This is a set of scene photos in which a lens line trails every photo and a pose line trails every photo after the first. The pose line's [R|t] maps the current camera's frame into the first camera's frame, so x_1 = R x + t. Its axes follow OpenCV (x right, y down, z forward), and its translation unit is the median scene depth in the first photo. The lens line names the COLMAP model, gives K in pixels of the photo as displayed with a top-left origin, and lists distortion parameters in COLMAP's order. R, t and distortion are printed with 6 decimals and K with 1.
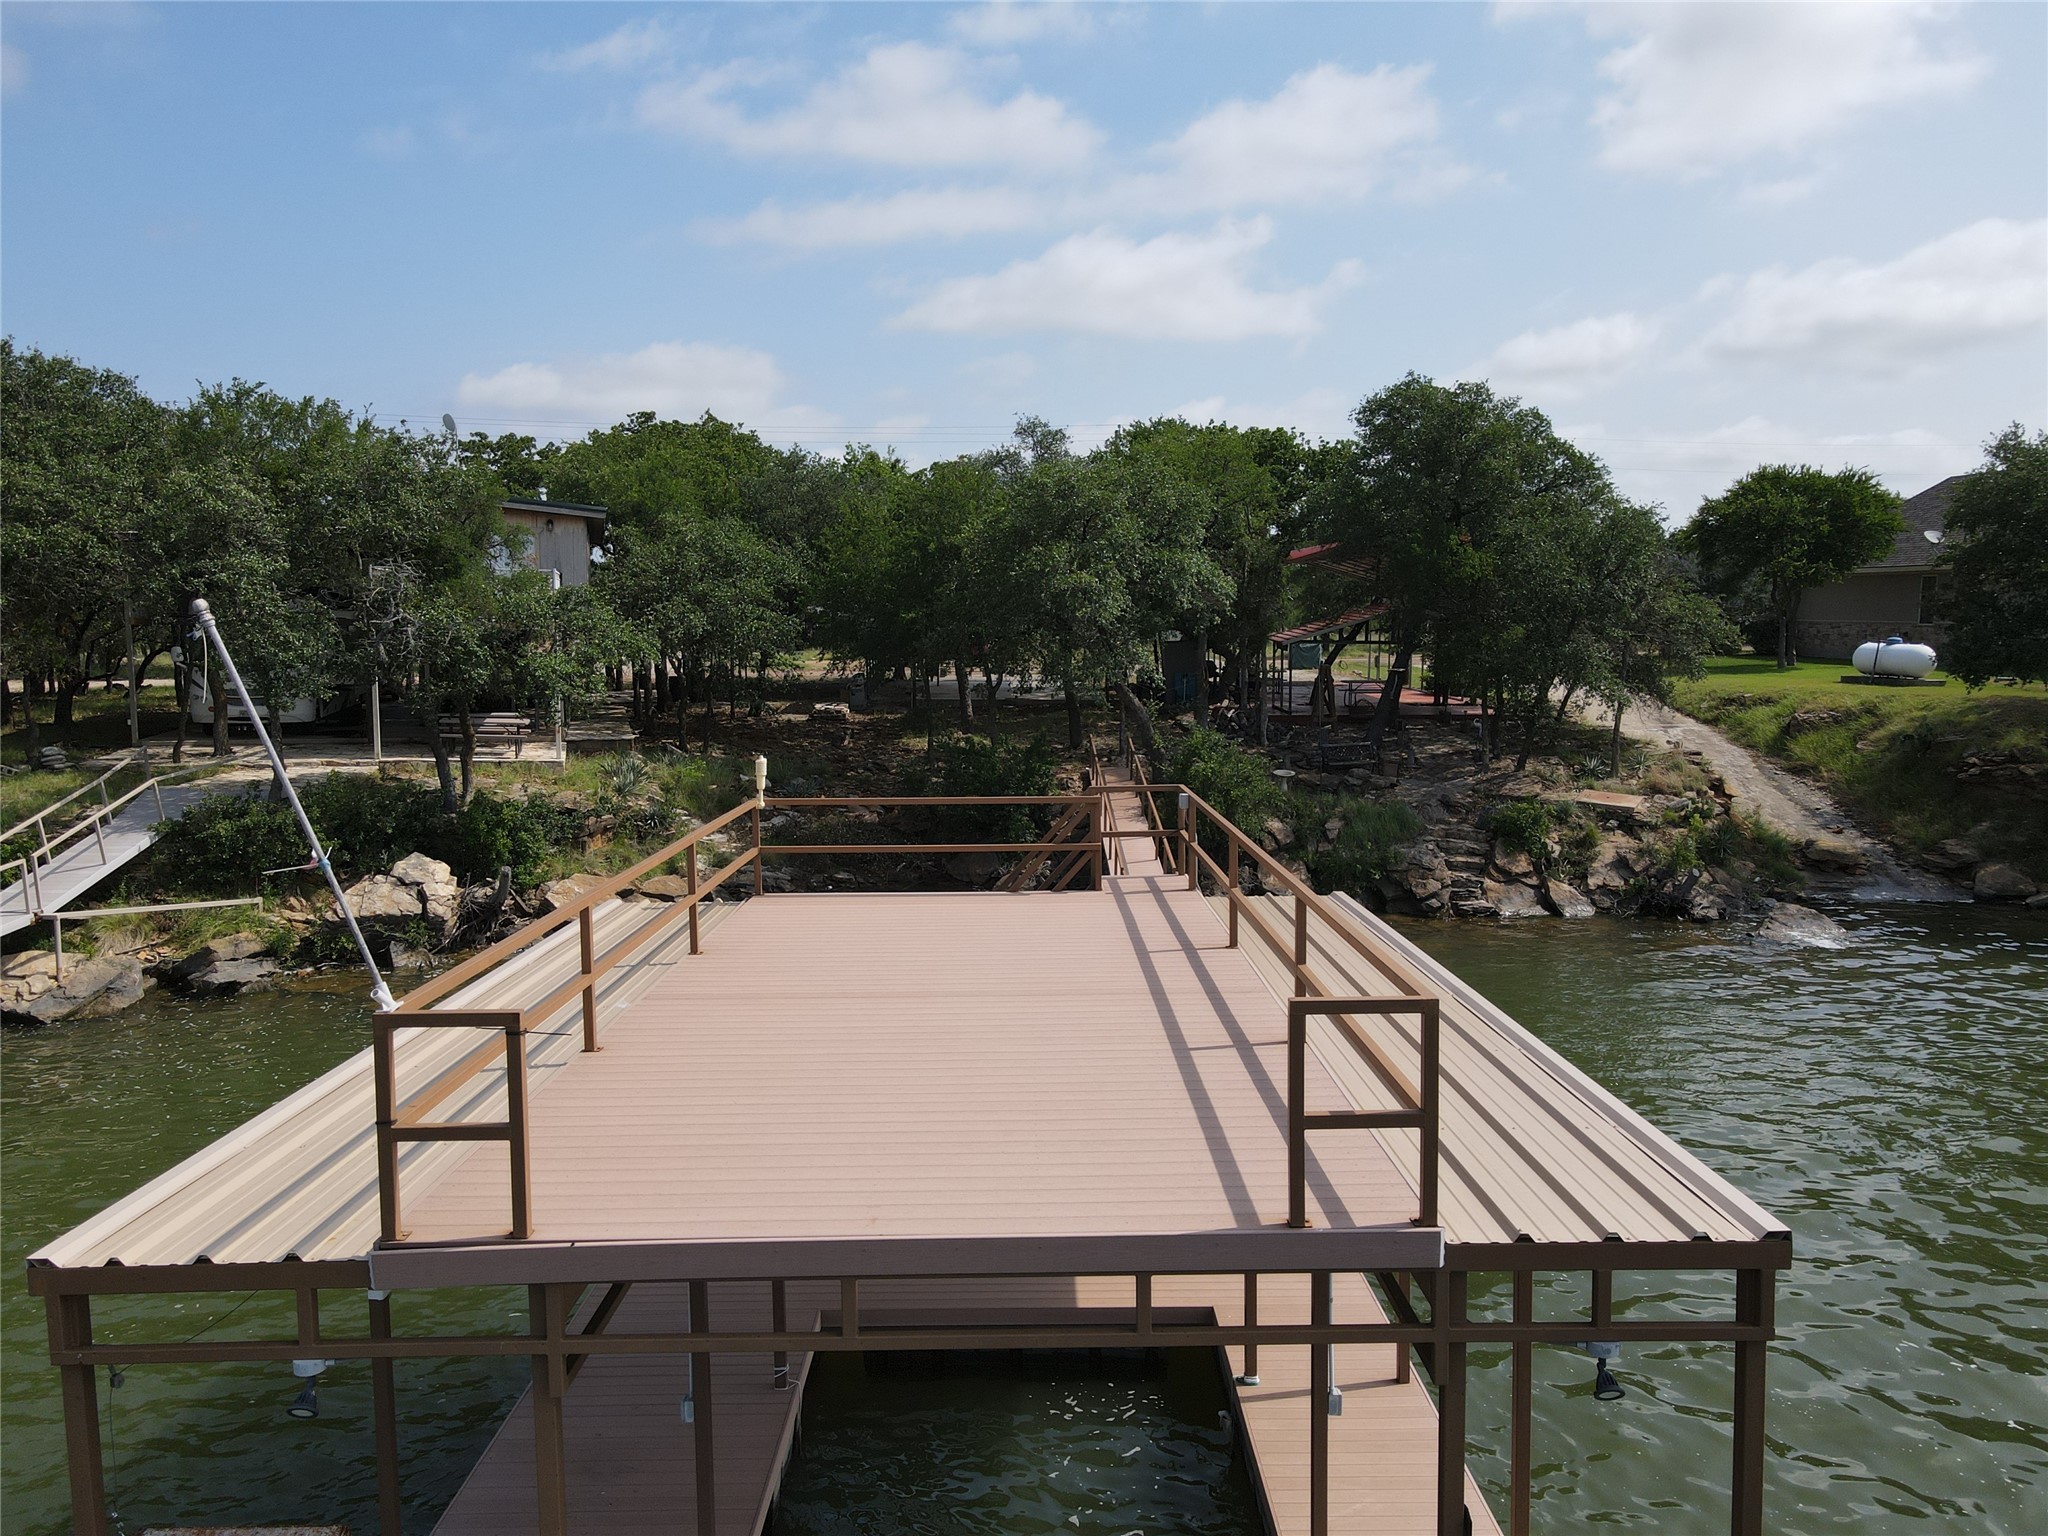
lens RADIAL K [[1493.6, 0, 1019.9], [0, 1493.6, 778.9], [0, 0, 1]] dist [0.012165, 0.019477]
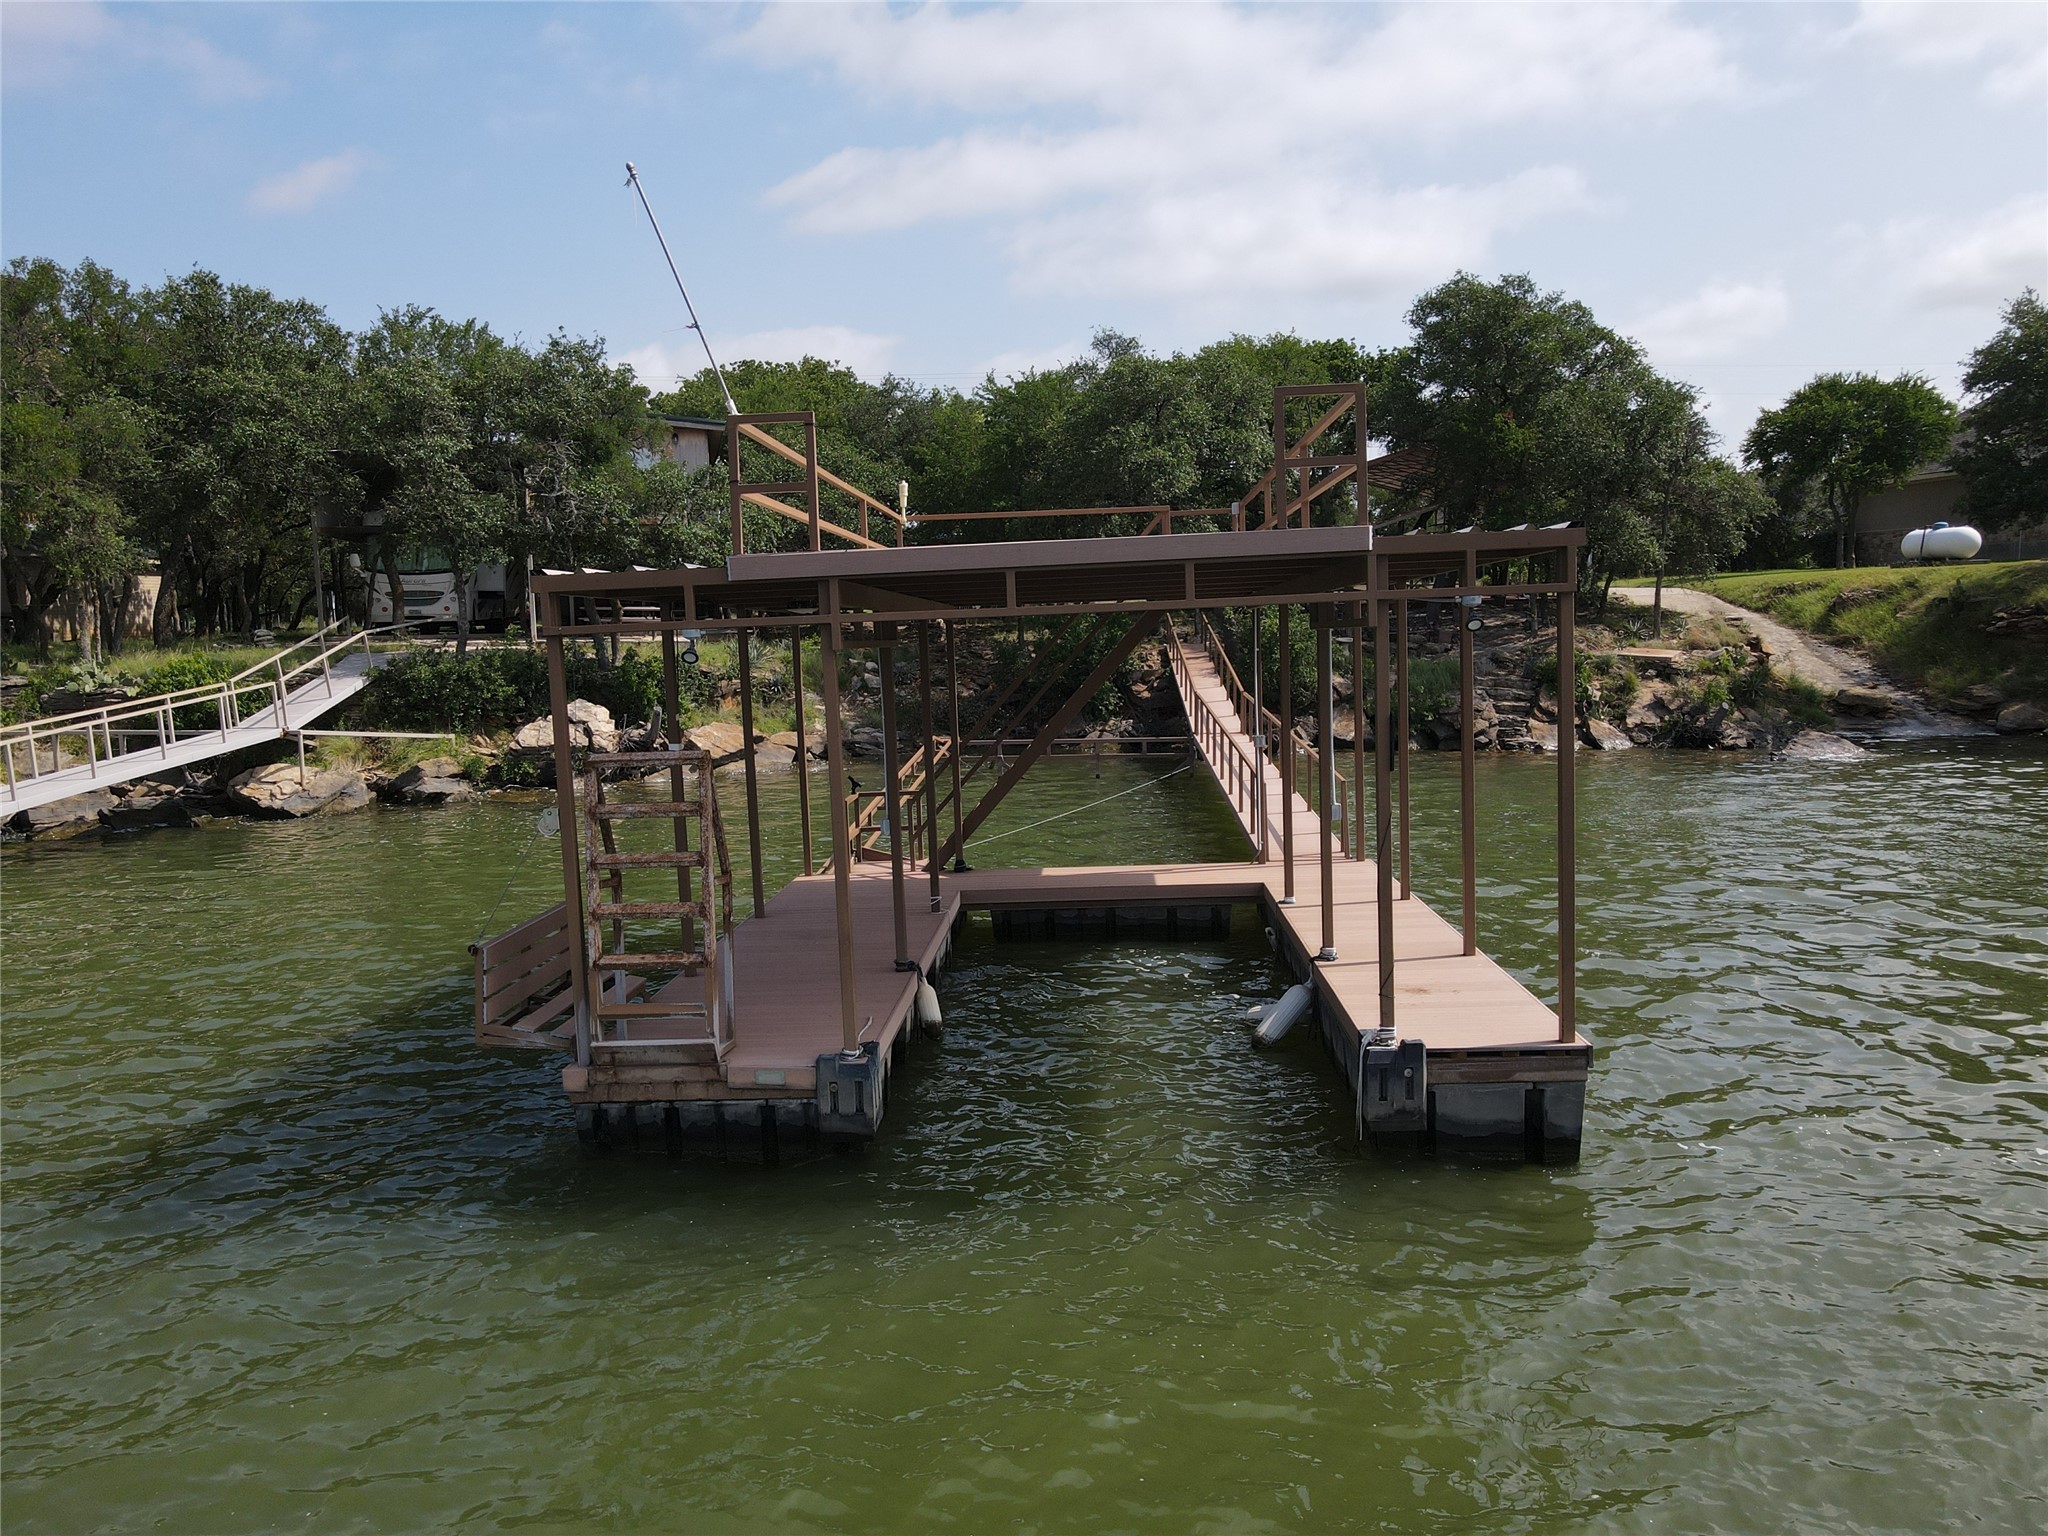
lens RADIAL K [[1493.6, 0, 1020.9], [0, 1493.6, 774.9], [0, 0, 1]] dist [0.012165, 0.019477]
pose [[0.998353, -0.019305, -0.054027, -0.002940], [0.019478, 0.999807, 0.002670, 0.093870], [0.053965, -0.003718, 0.998536, -0.110901]]
